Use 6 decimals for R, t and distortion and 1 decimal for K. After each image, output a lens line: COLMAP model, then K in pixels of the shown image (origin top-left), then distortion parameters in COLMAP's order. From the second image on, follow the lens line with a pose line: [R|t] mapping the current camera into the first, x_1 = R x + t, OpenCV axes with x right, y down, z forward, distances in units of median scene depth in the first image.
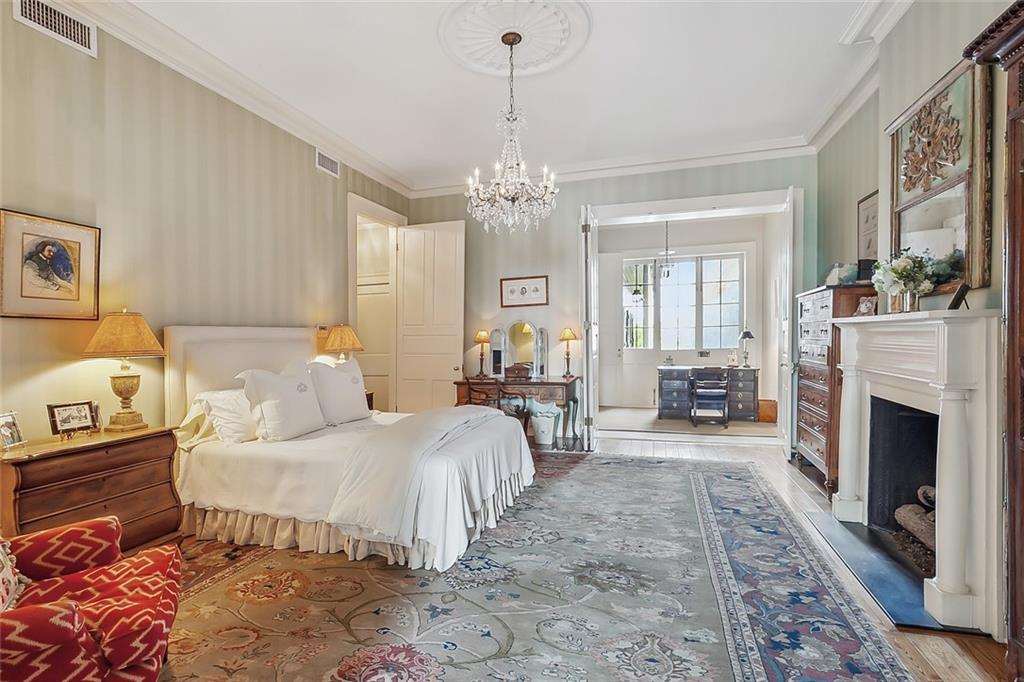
lens RADIAL K [[513.1, 0, 509.1], [0, 513.1, 341.5], [0, 0, 1]] dist [-0.006060, -0.000922]
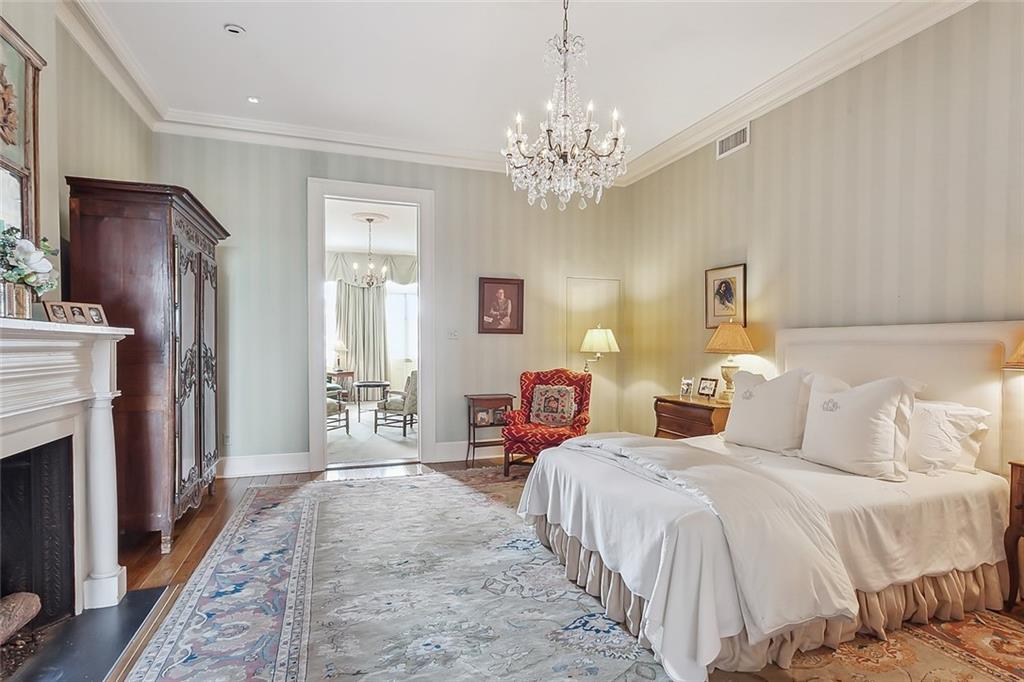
lens RADIAL K [[513.1, 0, 504.7], [0, 513.1, 349.5], [0, 0, 1]] dist [-0.006060, -0.000922]
pose [[-0.821912, 0.024266, -0.569098, 0.625929], [0.010786, 0.999576, 0.027045, -0.028265], [0.569513, 0.016091, -0.821825, 1.975089]]
